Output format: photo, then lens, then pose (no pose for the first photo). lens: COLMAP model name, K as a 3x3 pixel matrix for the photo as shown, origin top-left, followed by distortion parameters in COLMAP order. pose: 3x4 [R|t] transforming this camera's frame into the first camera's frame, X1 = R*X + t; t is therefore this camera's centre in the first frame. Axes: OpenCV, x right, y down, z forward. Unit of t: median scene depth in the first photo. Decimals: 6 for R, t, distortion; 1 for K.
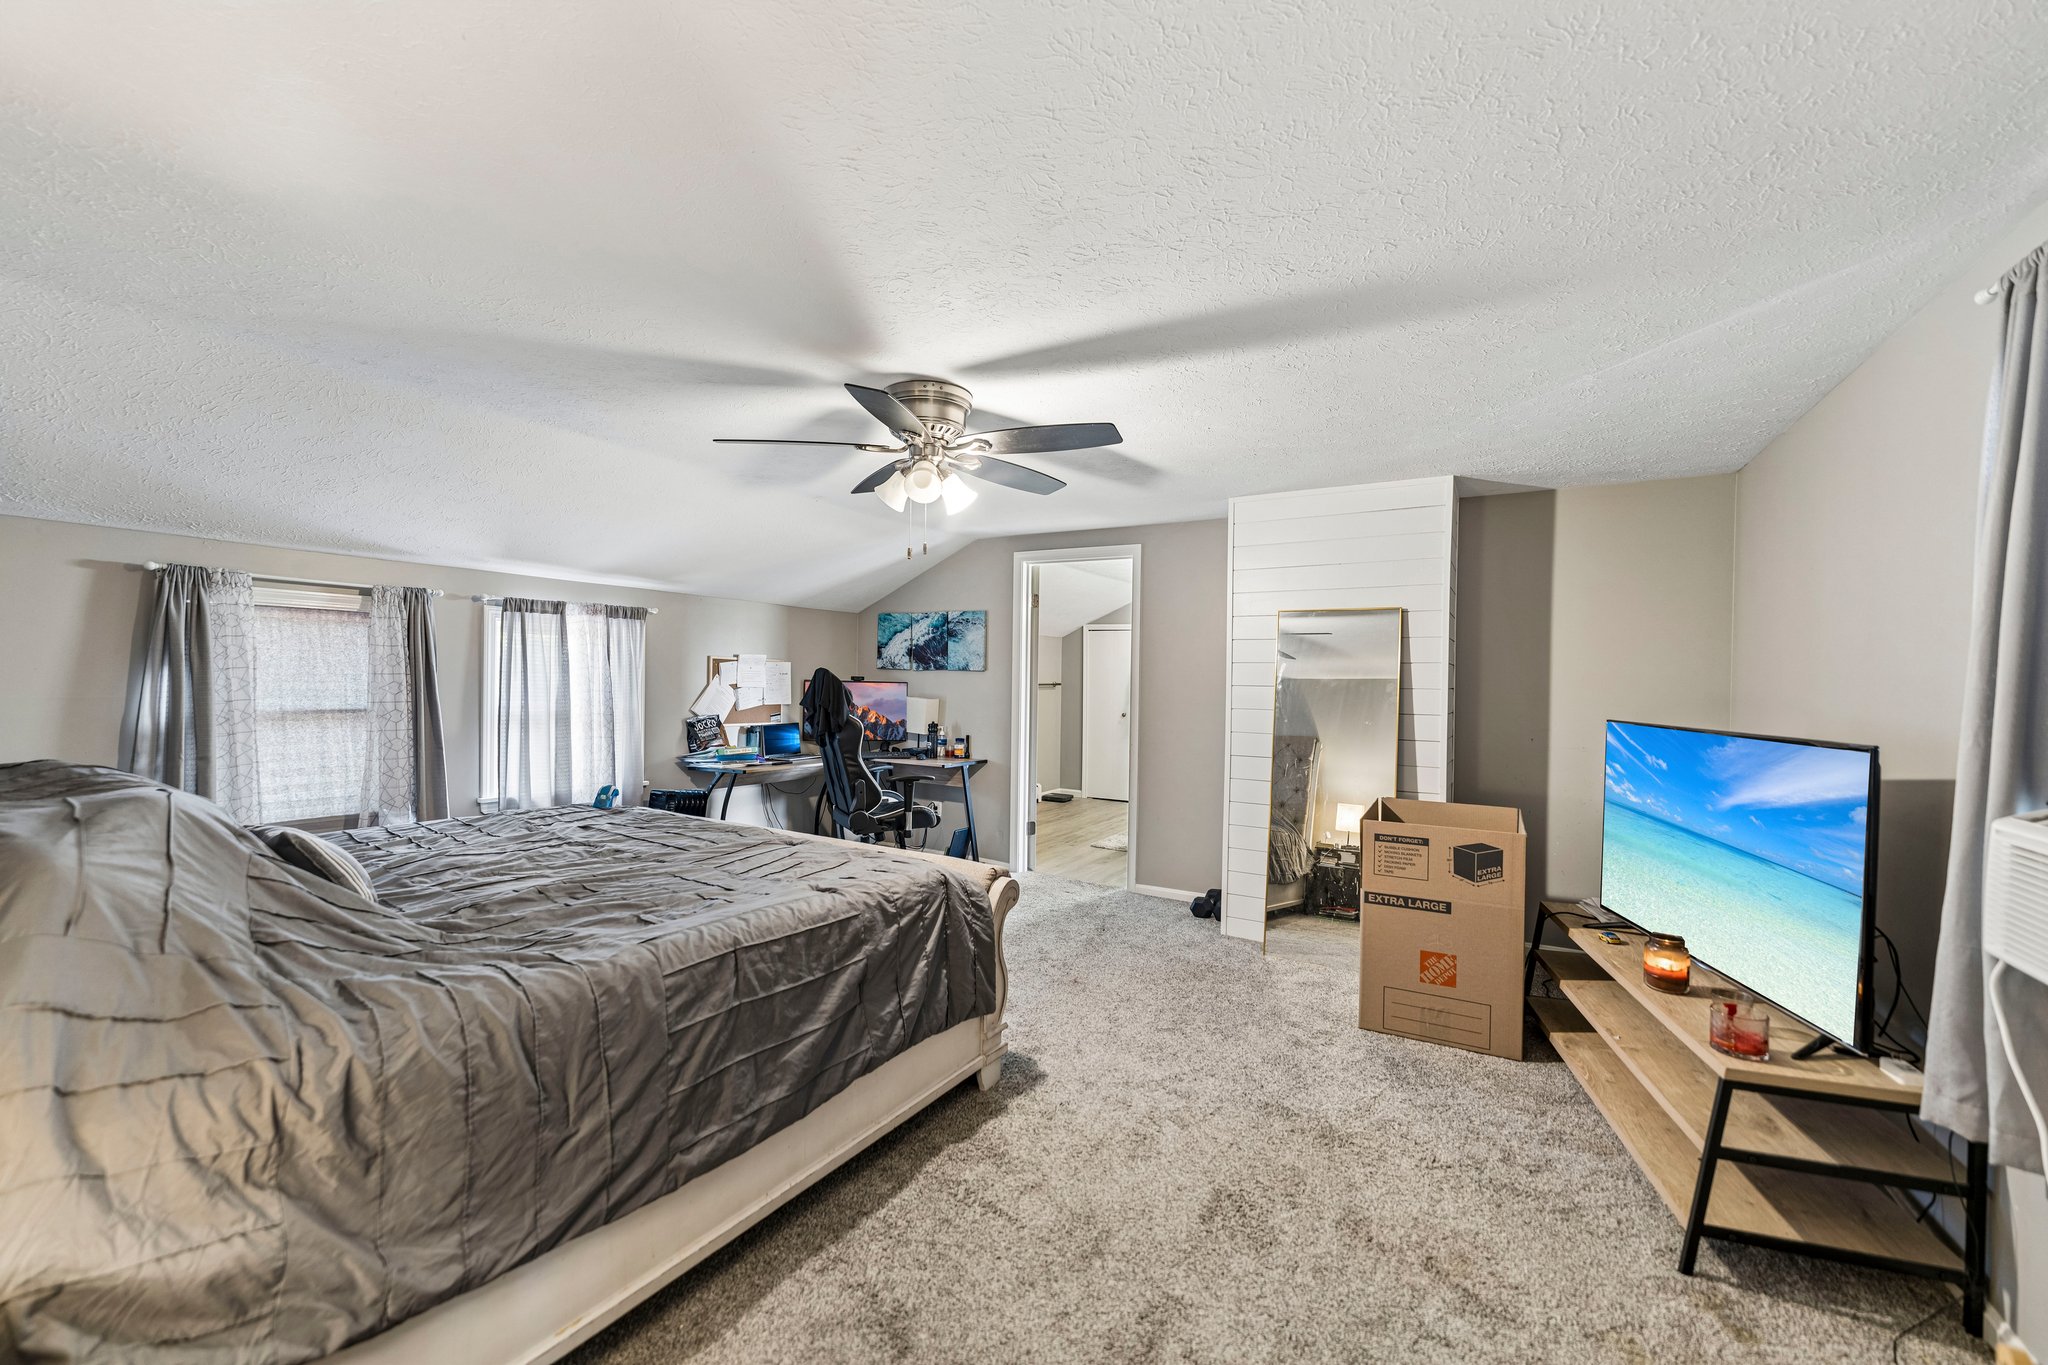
lens RADIAL K [[814.8, 0, 1024.2], [0, 814.8, 682.4], [0, 0, 1]] dist [-0.002772, -0.000573]
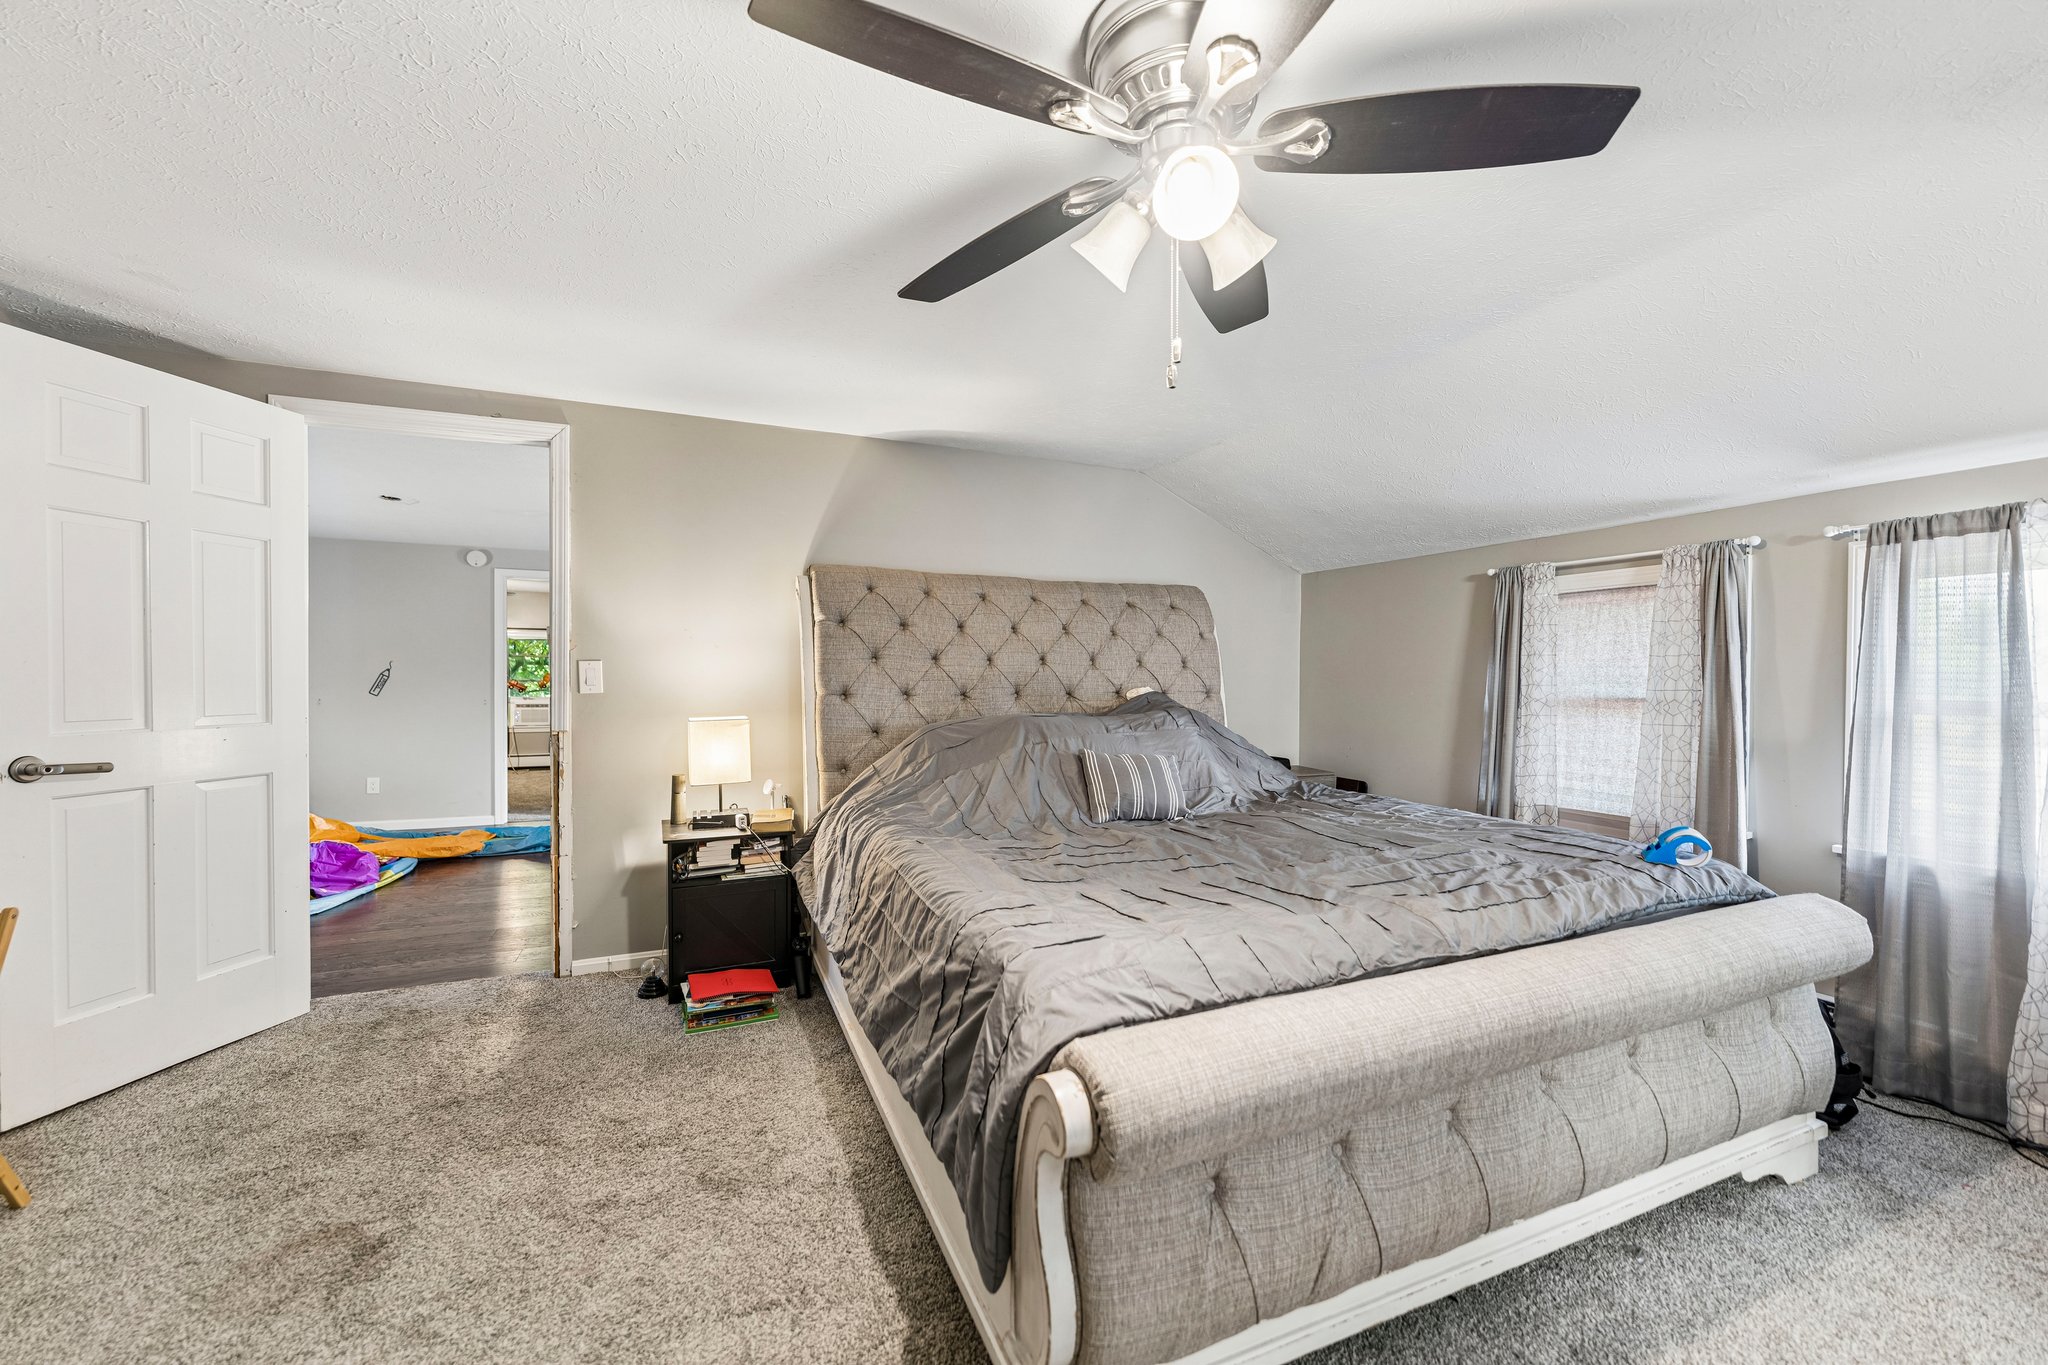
lens RADIAL K [[814.8, 0, 1028.6], [0, 814.8, 690.2], [0, 0, 1]] dist [-0.002772, -0.000573]
pose [[-0.601936, 0.001872, -0.798542, 0.258172], [-0.007189, 0.999944, 0.007764, 0.022575], [0.798512, 0.010415, -0.601889, 0.997216]]
